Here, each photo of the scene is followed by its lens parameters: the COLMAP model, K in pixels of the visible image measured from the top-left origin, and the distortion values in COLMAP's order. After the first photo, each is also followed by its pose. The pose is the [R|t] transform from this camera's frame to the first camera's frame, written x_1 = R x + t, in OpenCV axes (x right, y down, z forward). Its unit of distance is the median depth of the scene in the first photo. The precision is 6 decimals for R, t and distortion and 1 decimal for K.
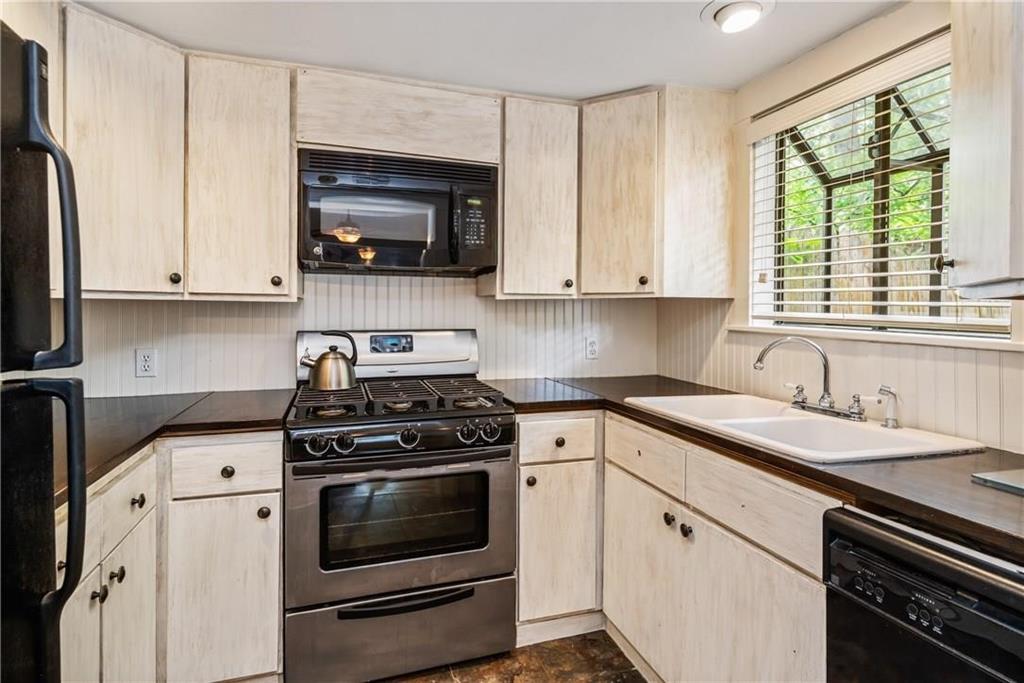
lens RADIAL K [[534.2, 0, 512.1], [0, 534.2, 328.3], [0, 0, 1]] dist [-0.001060, -0.000317]
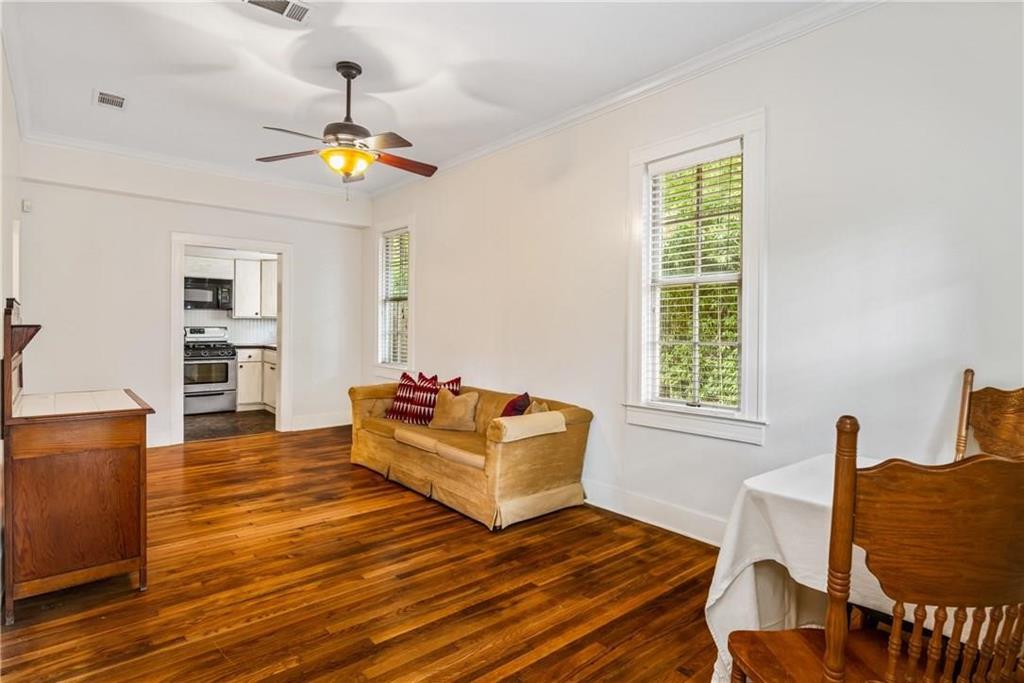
lens RADIAL K [[534.2, 0, 512.1], [0, 534.2, 328.3], [0, 0, 1]] dist [-0.001060, -0.000317]
pose [[0.925469, 0.002225, 0.378818, 0.365222], [-0.000673, 0.999991, -0.004229, 0.026056], [-0.378824, 0.003659, 0.925462, -3.135320]]
